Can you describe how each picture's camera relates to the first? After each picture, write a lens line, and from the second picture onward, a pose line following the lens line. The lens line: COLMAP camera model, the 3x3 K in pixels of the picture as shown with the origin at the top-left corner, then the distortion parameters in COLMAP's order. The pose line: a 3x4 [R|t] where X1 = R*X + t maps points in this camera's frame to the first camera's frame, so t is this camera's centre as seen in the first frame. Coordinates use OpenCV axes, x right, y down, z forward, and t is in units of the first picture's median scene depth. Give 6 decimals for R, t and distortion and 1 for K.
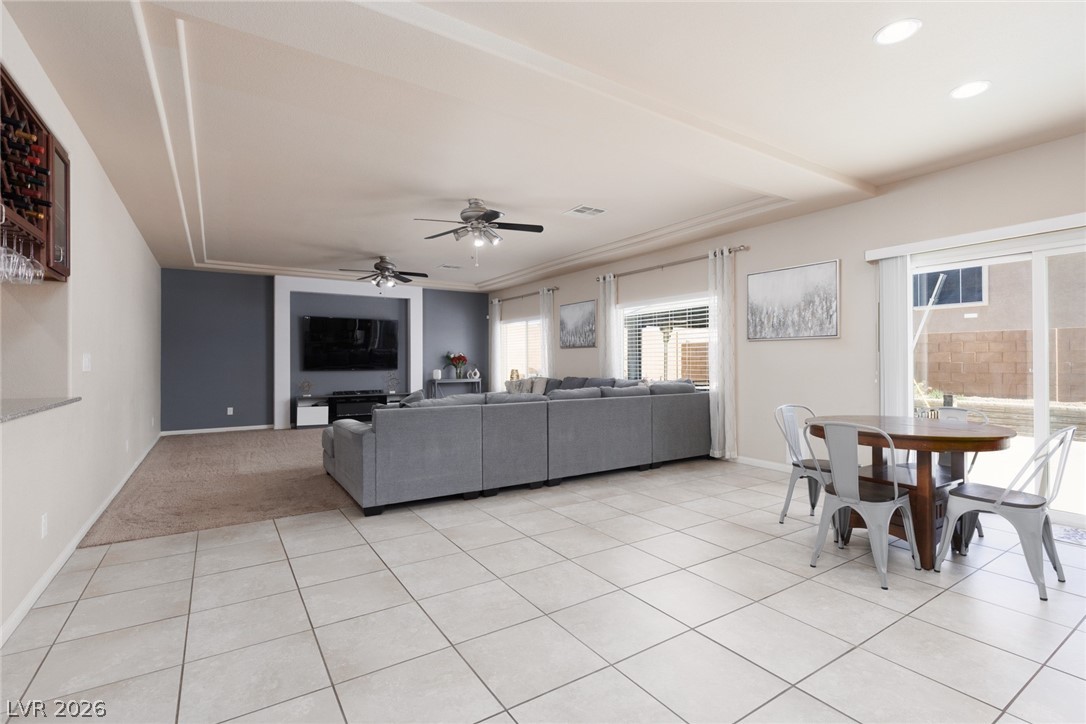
lens RADIAL K [[508.4, 0, 553.7], [0, 508.4, 361.4], [0, 0, 1]] dist [-0.000447, 0.000439]
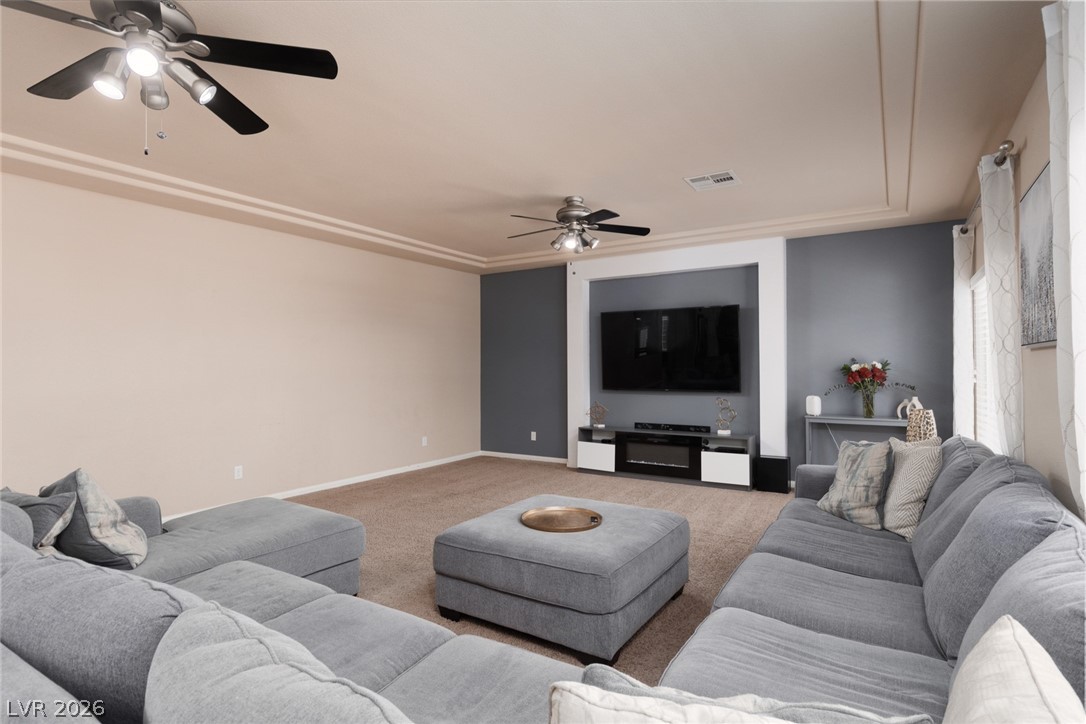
lens RADIAL K [[560.2, 0, 550.5], [0, 560.2, 359.1], [0, 0, 1]] dist [0.004892, -0.000496]
pose [[0.408302, -0.010154, -0.912790, 0.190431], [0.002035, 0.999946, -0.010213, -0.016370], [0.912845, 0.002313, 0.408300, 0.611560]]
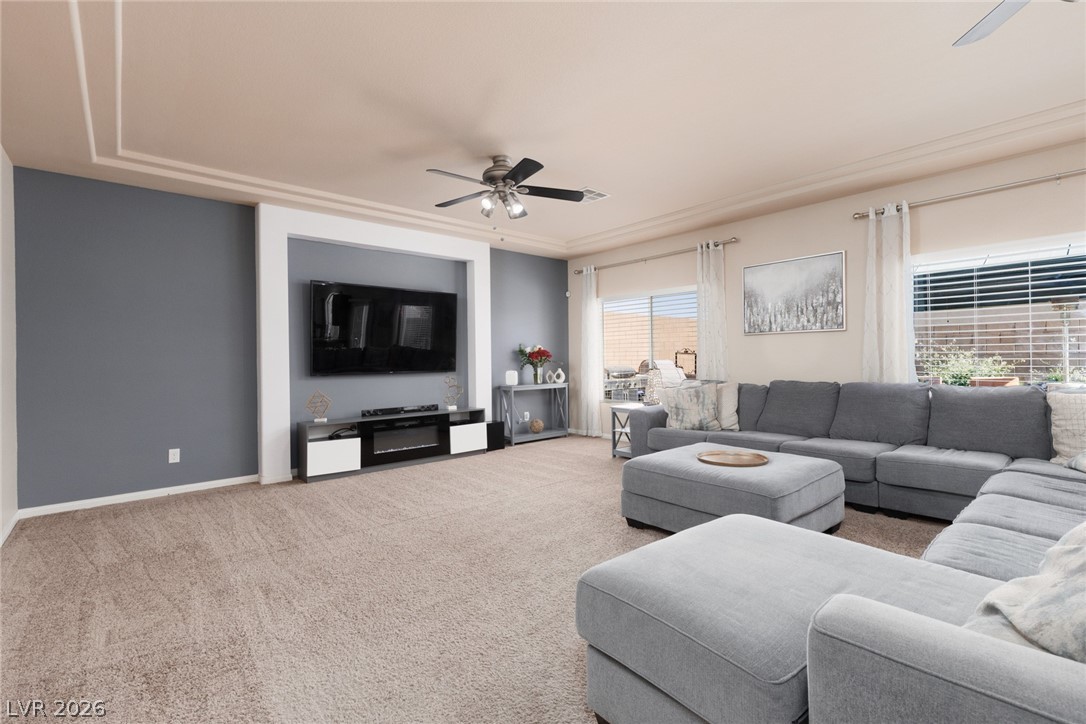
lens RADIAL K [[486.3, 0, 558.2], [0, 486.3, 361.5], [0, 0, 1]] dist [-0.004391, 0.002690]
pose [[0.989405, -0.010718, 0.144783, -0.295451], [0.010369, 0.999941, 0.003165, 0.002979], [-0.144808, -0.001630, 0.989458, 0.418295]]
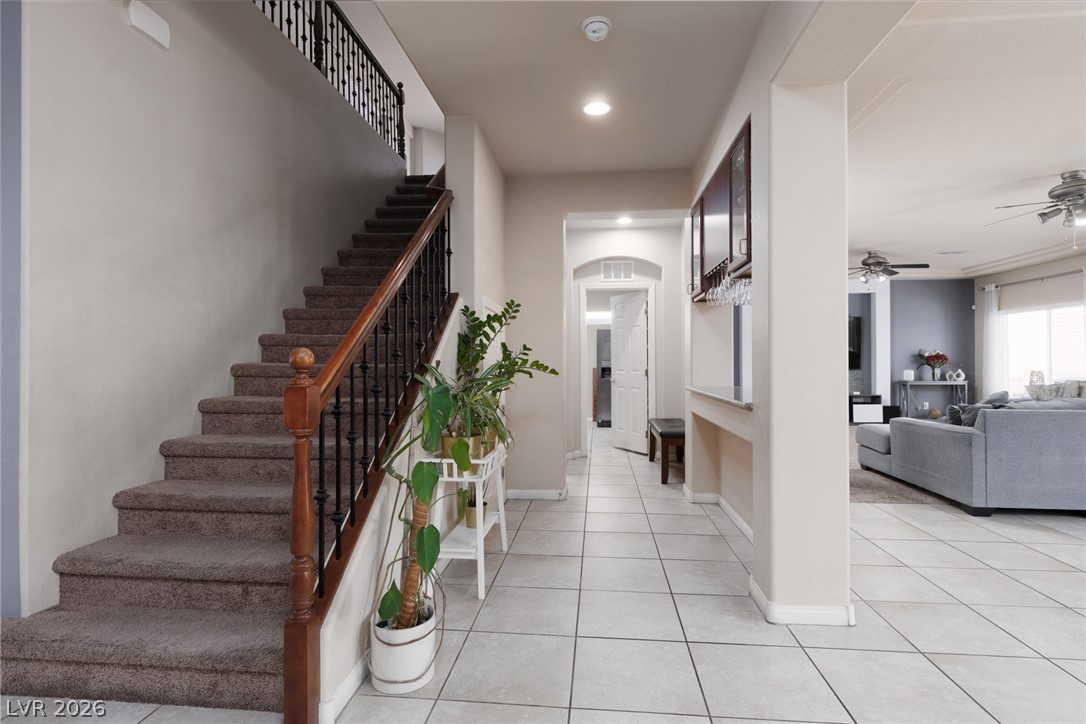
lens RADIAL K [[528.6, 0, 545.1], [0, 528.6, 361.3], [0, 0, 1]] dist [-0.001813, -0.001184]
pose [[0.772186, -0.000335, -0.635397, -0.150960], [0.000748, 1.000000, 0.000382, 0.000329], [0.635396, -0.000770, 0.772186, -0.138785]]
